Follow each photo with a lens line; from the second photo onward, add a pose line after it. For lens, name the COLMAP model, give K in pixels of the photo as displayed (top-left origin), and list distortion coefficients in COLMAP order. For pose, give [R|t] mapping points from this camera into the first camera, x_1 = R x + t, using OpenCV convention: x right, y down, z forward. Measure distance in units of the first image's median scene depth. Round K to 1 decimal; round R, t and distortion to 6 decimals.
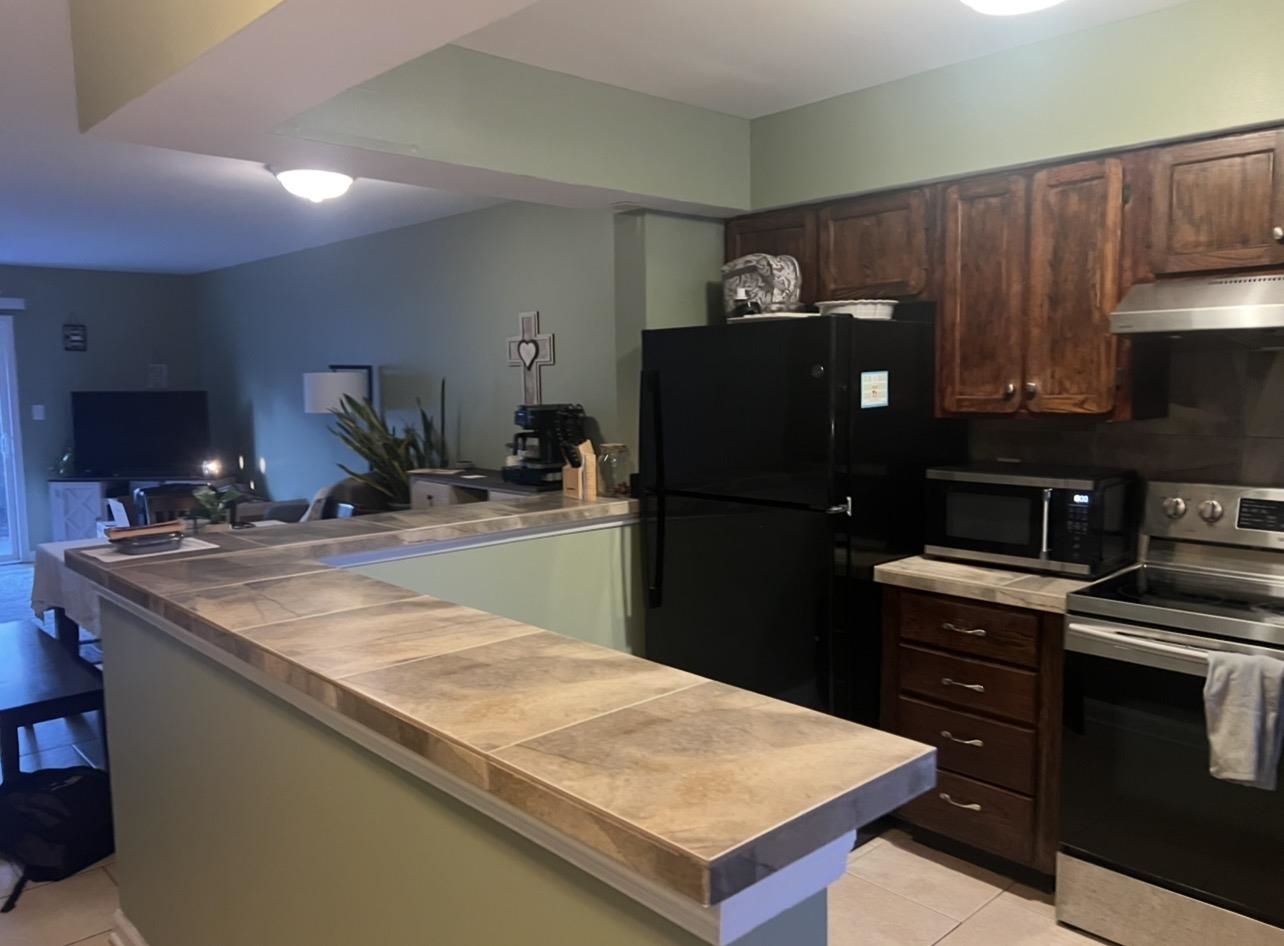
lens RADIAL K [[936.9, 0, 639.2], [0, 936.9, 478.3], [0, 0, 1]] dist [0.036470, -0.053291]
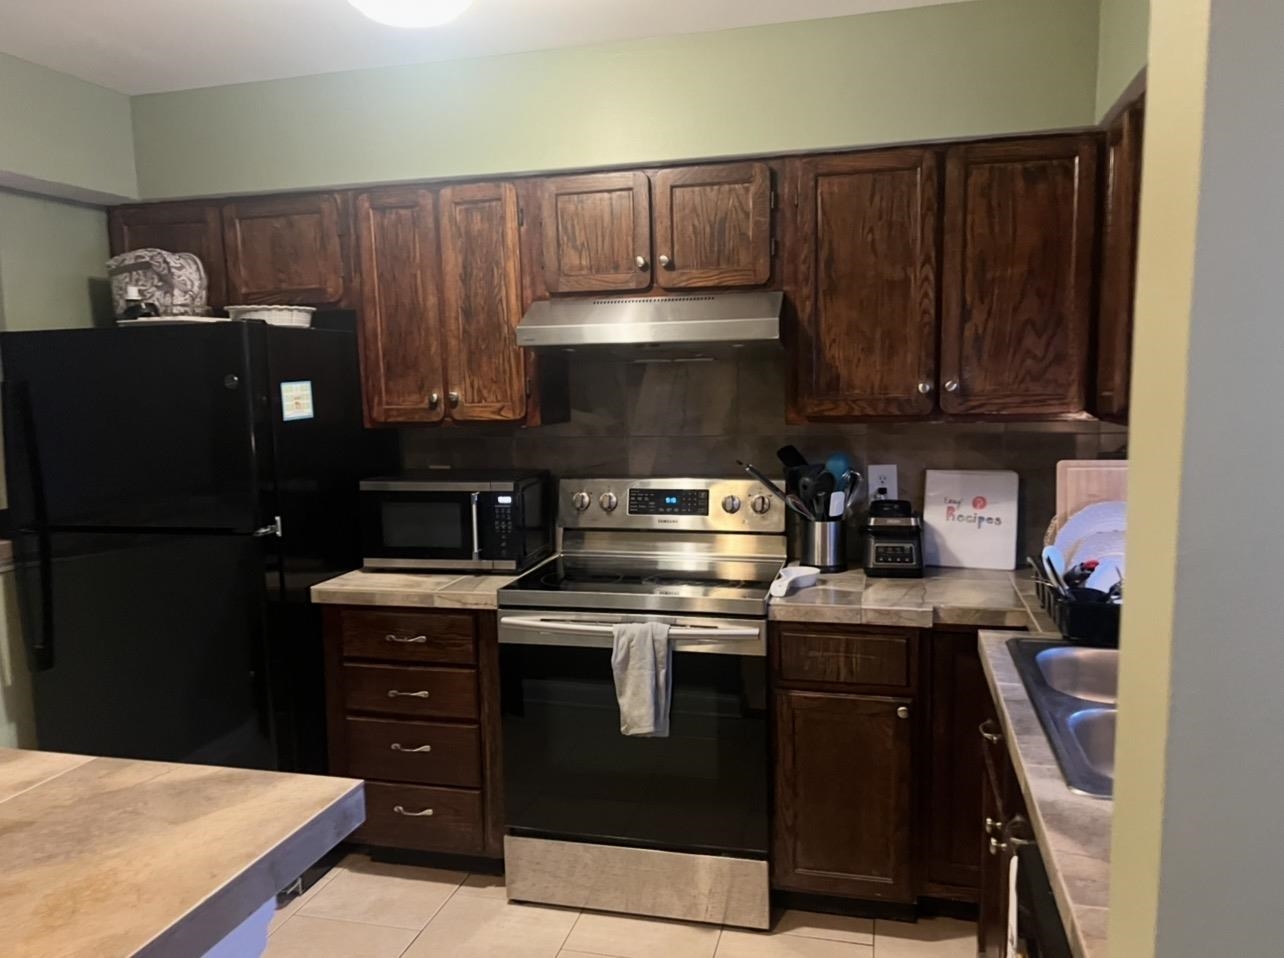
lens RADIAL K [[912.0, 0, 646.2], [0, 912.0, 487.2], [0, 0, 1]] dist [0.053265, -0.091221]
pose [[0.838163, -0.069768, 0.540939, 0.042425], [0.068759, 0.997388, 0.022099, -0.004280], [-0.541068, 0.018672, 0.840772, 0.037143]]
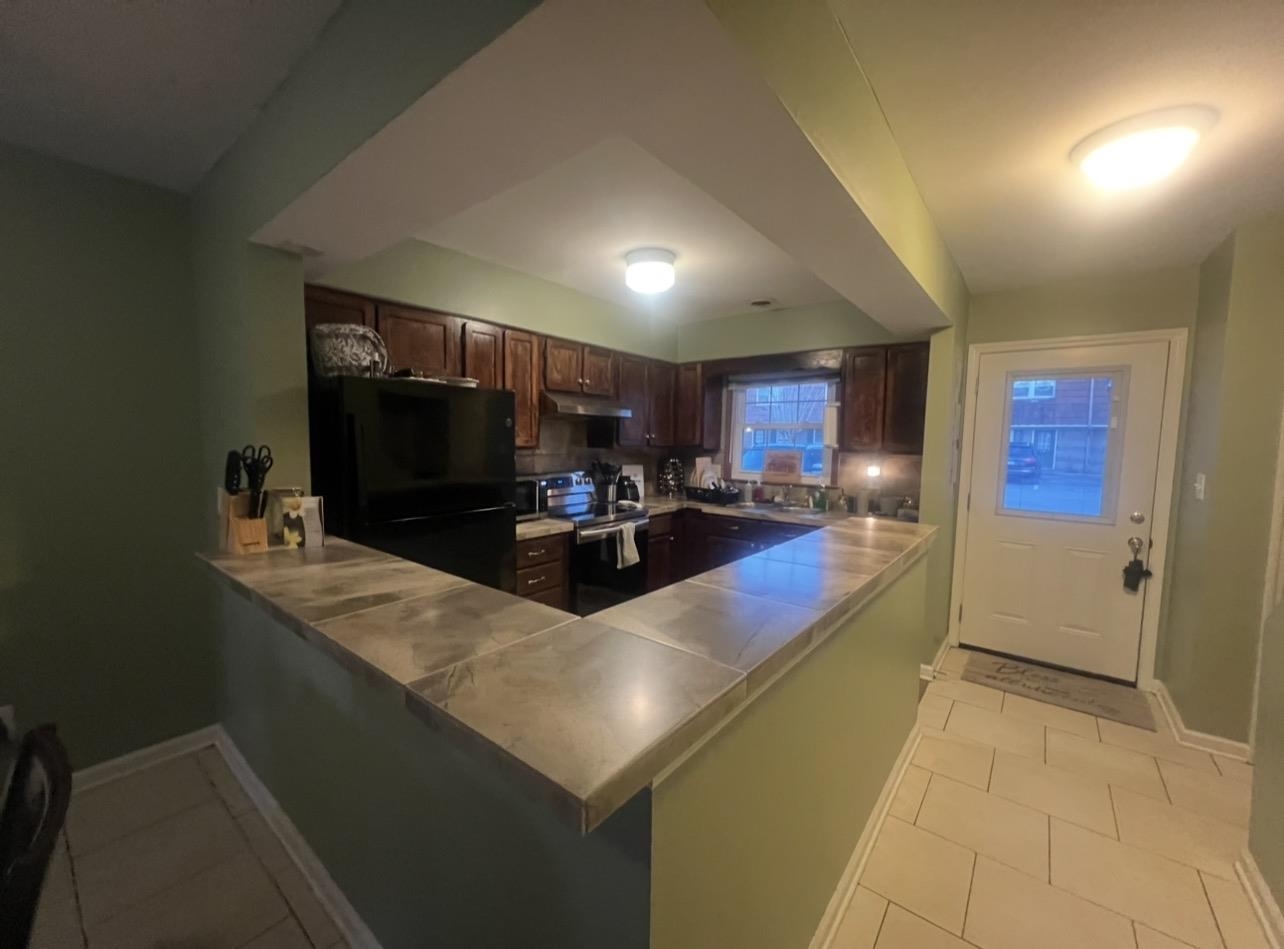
lens RADIAL K [[519.9, 0, 642.0], [0, 519.9, 474.5], [0, 0, 1]] dist [0.000414, -0.000208]
pose [[-0.147993, -0.066947, 0.986720, -0.789021], [0.084539, 0.993198, 0.080066, -0.078737], [-0.985369, 0.095265, -0.141327, 0.922288]]
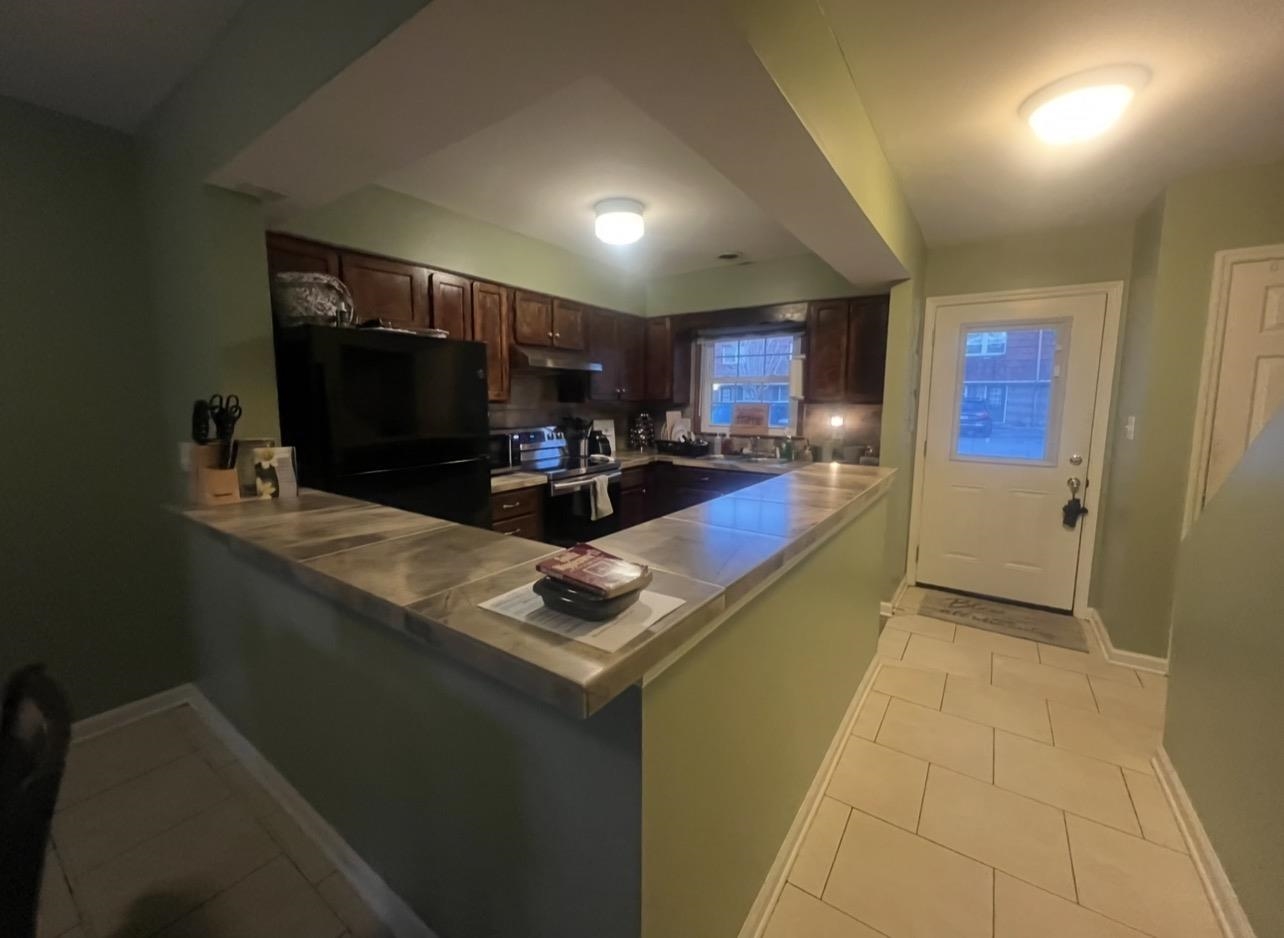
lens RADIAL K [[519.9, 0, 642.3], [0, 519.9, 455.0], [0, 0, 1]] dist [-0.000486, 0.000112]
pose [[-0.209887, -0.101035, 0.972491, -0.808033], [0.095163, 0.987813, 0.123165, -0.060251], [-0.973084, 0.118395, -0.197714, 0.937435]]
